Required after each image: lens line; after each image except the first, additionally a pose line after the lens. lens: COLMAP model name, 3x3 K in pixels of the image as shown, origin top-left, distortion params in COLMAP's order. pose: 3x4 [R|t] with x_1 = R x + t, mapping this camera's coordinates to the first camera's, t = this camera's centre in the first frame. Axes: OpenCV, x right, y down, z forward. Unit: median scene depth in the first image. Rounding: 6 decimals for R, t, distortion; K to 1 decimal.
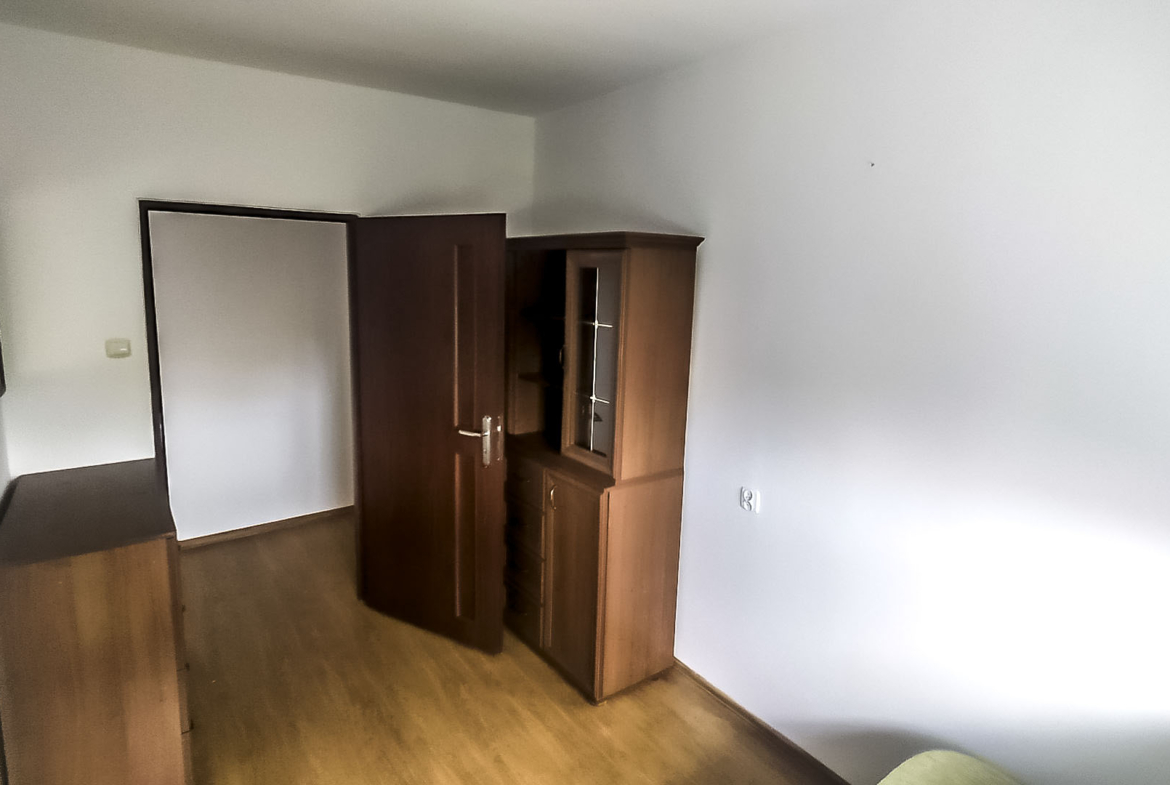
lens RADIAL K [[634.4, 0, 580.9], [0, 634.4, 372.1], [0, 0, 1]] dist [-0.001146, -0.000127]
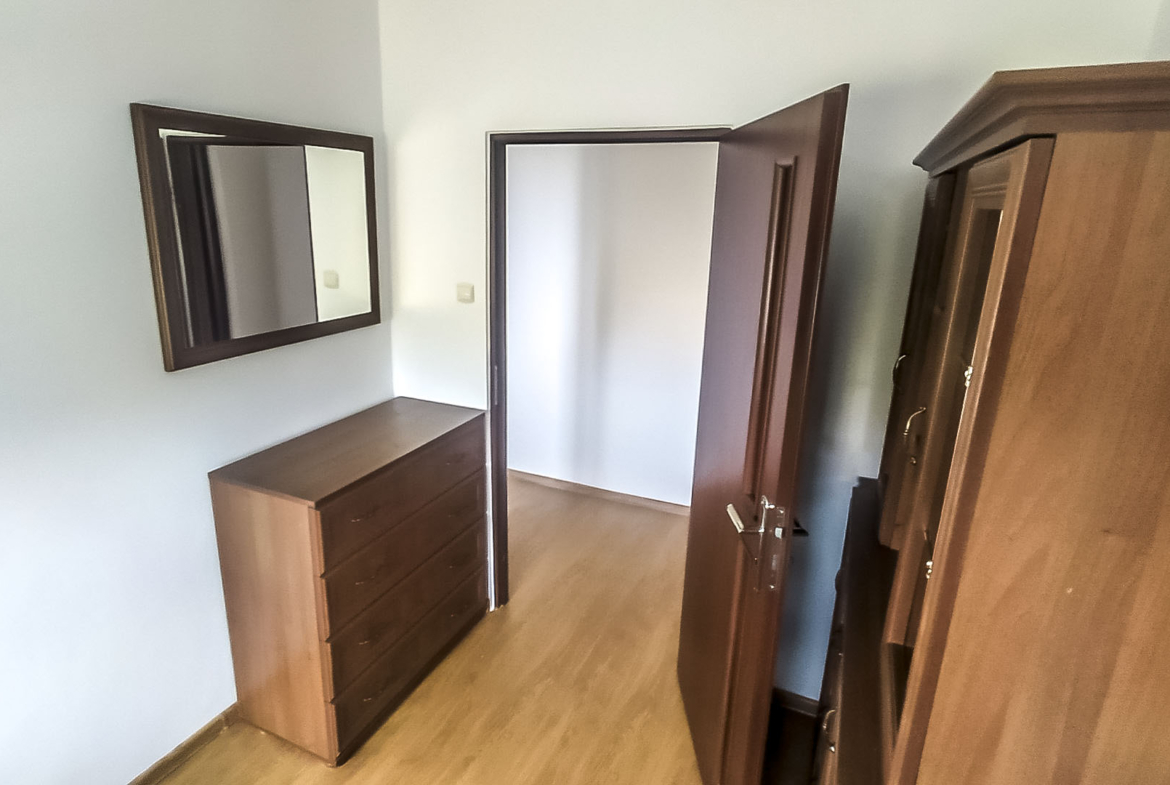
lens RADIAL K [[634.4, 0, 580.9], [0, 634.4, 372.1], [0, 0, 1]] dist [-0.001146, -0.000127]
pose [[0.482232, 0.212234, -0.849946, 0.211620], [-0.142985, 0.976268, 0.162652, -0.101837], [0.864296, 0.043094, 0.501134, 0.654184]]
